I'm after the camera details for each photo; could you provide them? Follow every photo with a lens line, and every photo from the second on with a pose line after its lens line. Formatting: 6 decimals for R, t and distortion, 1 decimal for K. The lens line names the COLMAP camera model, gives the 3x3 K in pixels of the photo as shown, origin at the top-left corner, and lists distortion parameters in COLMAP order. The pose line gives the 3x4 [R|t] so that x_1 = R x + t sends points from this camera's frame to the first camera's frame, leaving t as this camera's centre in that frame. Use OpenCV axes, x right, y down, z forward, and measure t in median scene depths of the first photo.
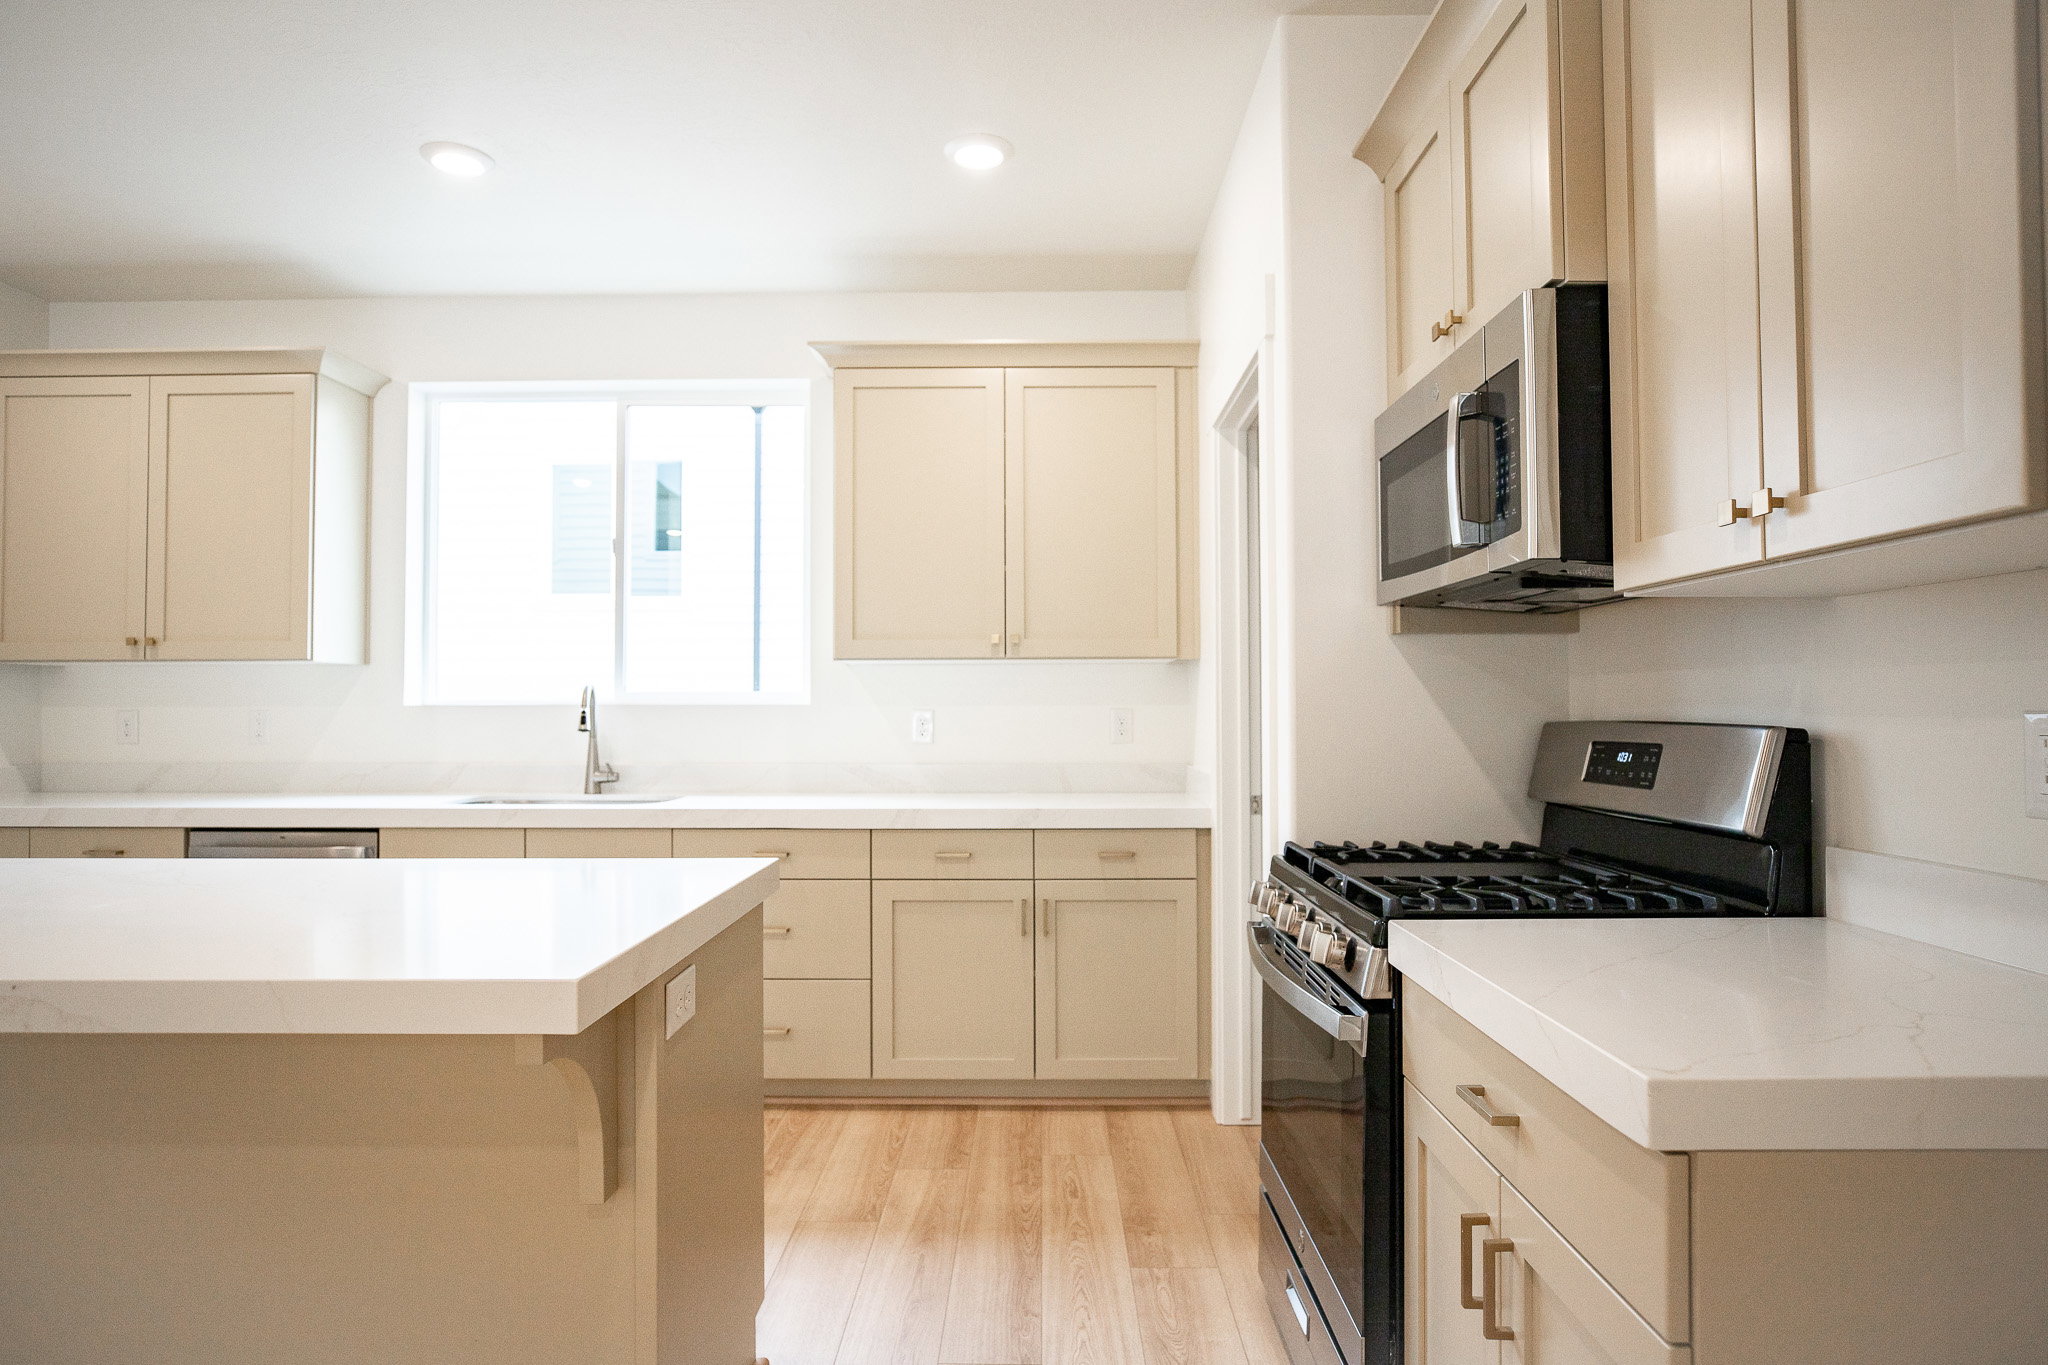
lens RADIAL K [[1133.0, 0, 1027.7], [0, 1133.0, 688.0], [0, 0, 1]] dist [-0.020764, 0.000569]
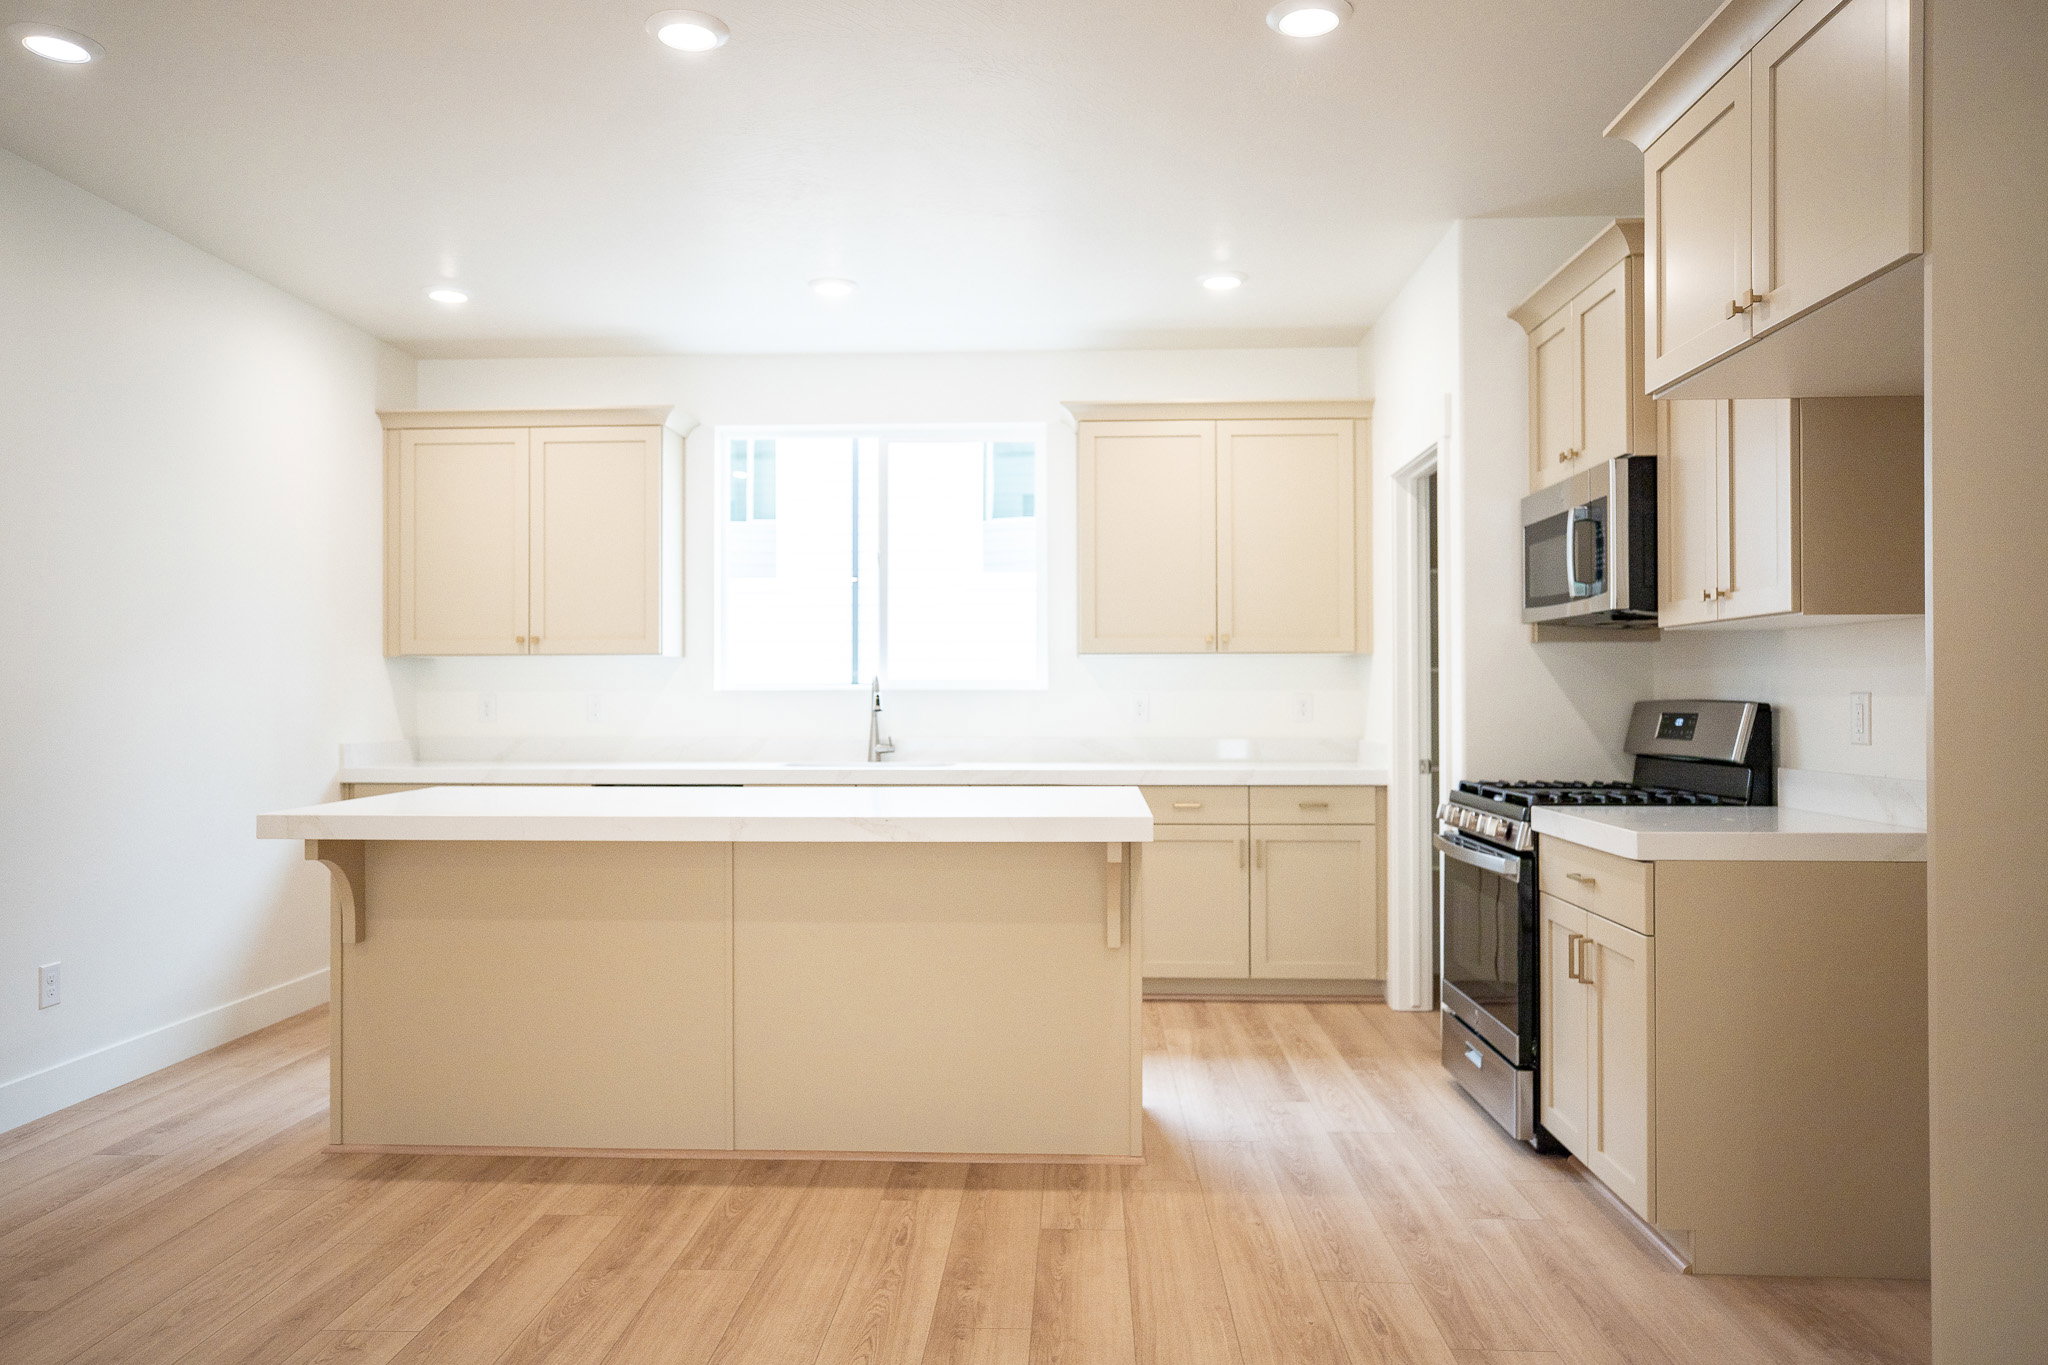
lens RADIAL K [[1396.6, 0, 1012.2], [0, 1396.6, 685.1], [0, 0, 1]] dist [-0.000693, -0.001193]
pose [[0.999274, 0.000049, -0.038098, -0.279327], [0.000354, 0.999944, 0.010550, -0.010379], [0.038096, -0.010555, 0.999218, -0.827959]]
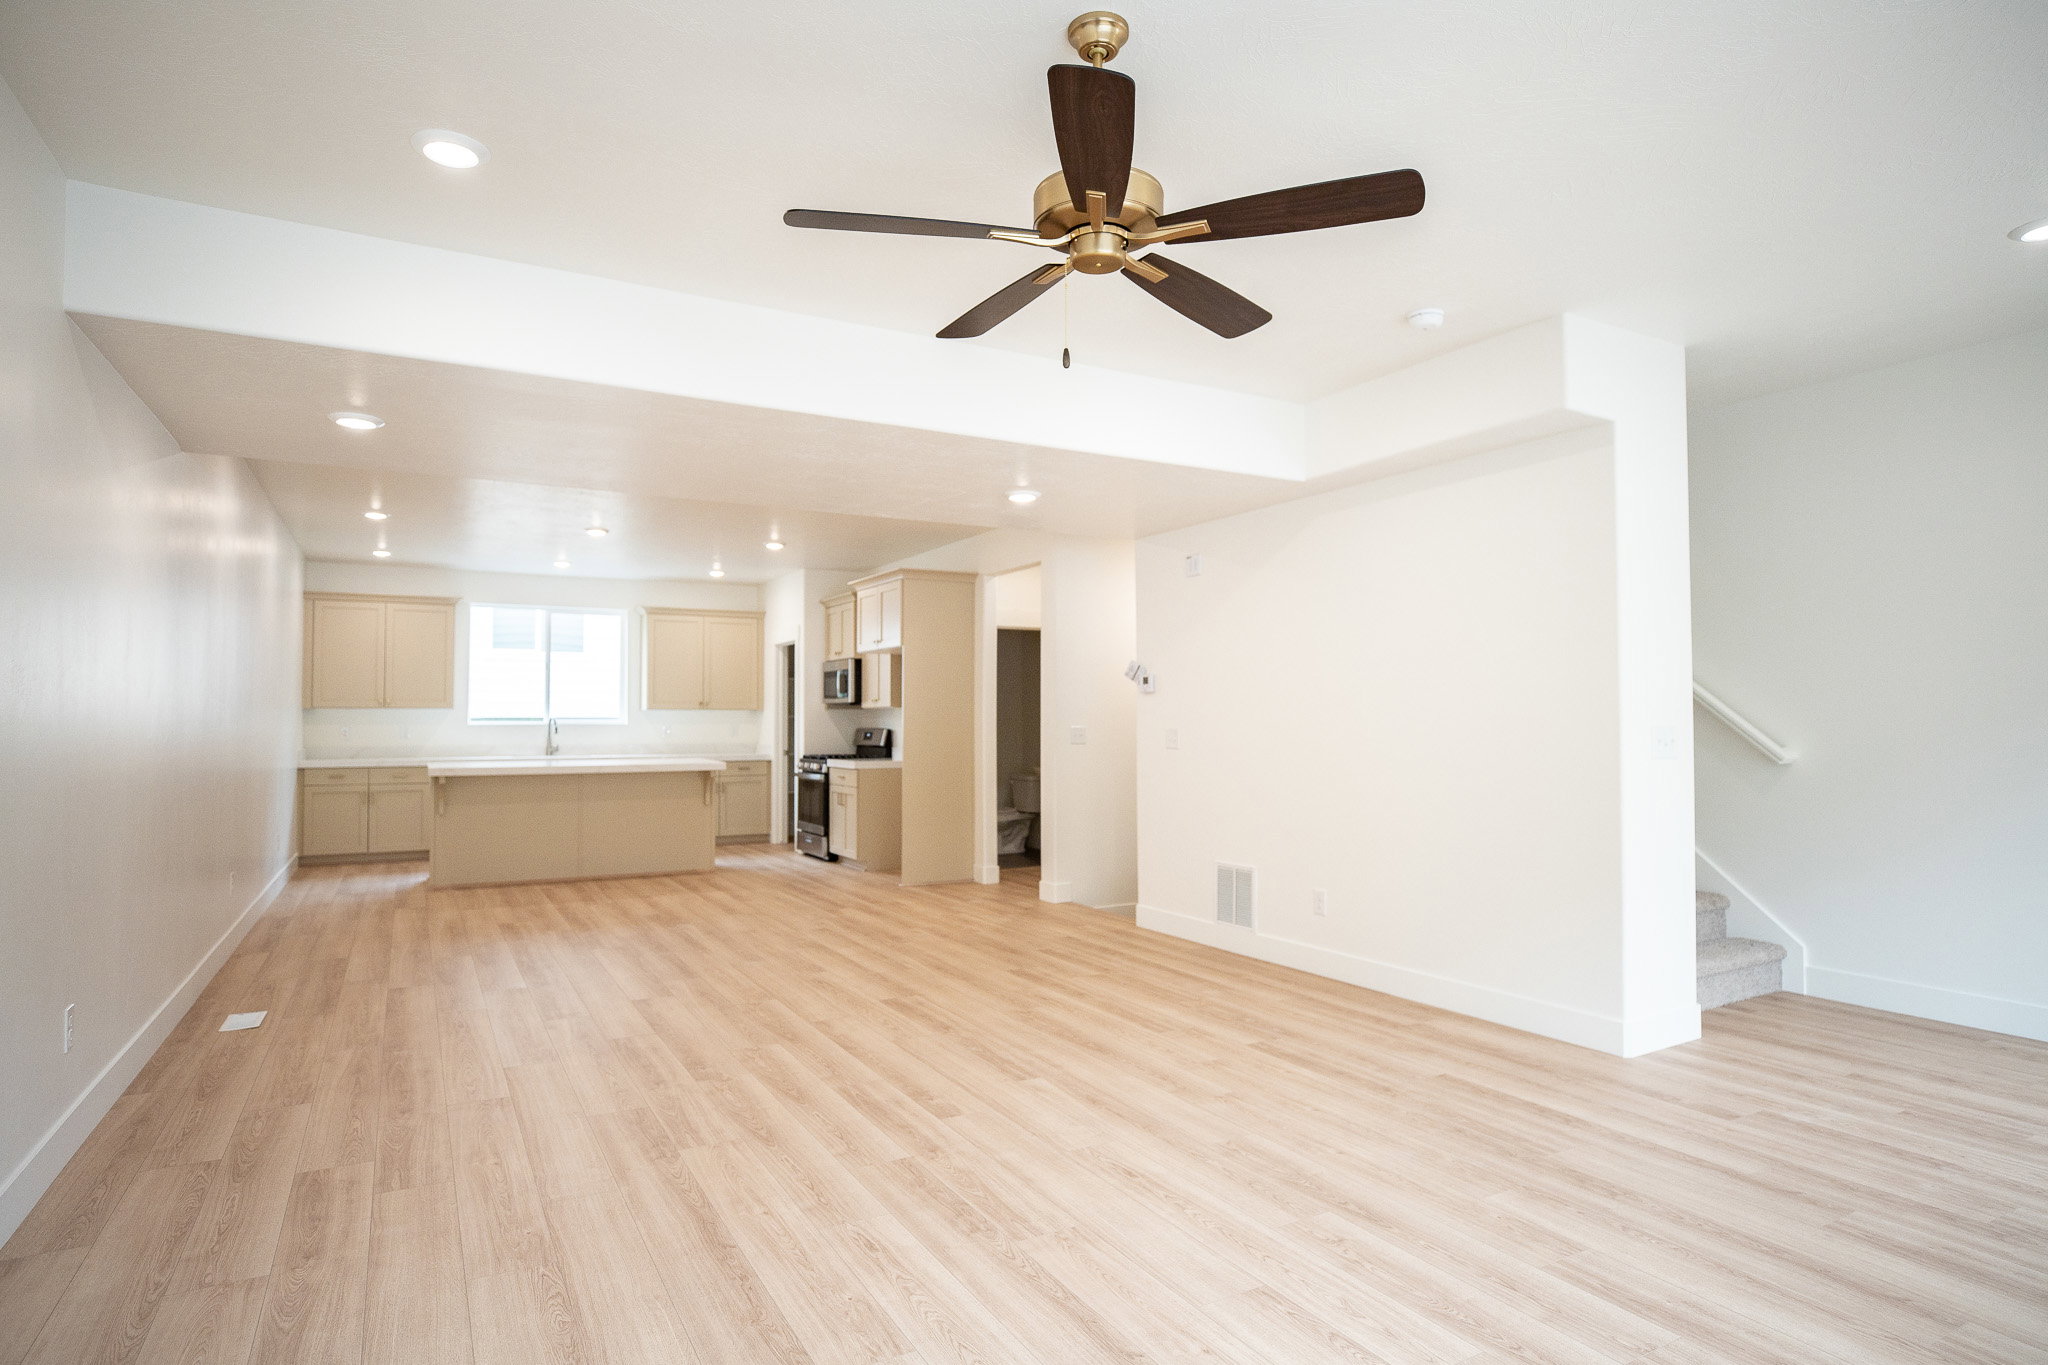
lens RADIAL K [[1133.0, 0, 1023.6], [0, 1133.0, 685.8], [0, 0, 1]] dist [-0.020764, 0.000569]
pose [[0.870415, 0.016412, 0.492045, -1.179635], [-0.009398, 0.999816, -0.016723, -0.070609], [-0.492229, 0.009931, 0.870409, -3.227774]]
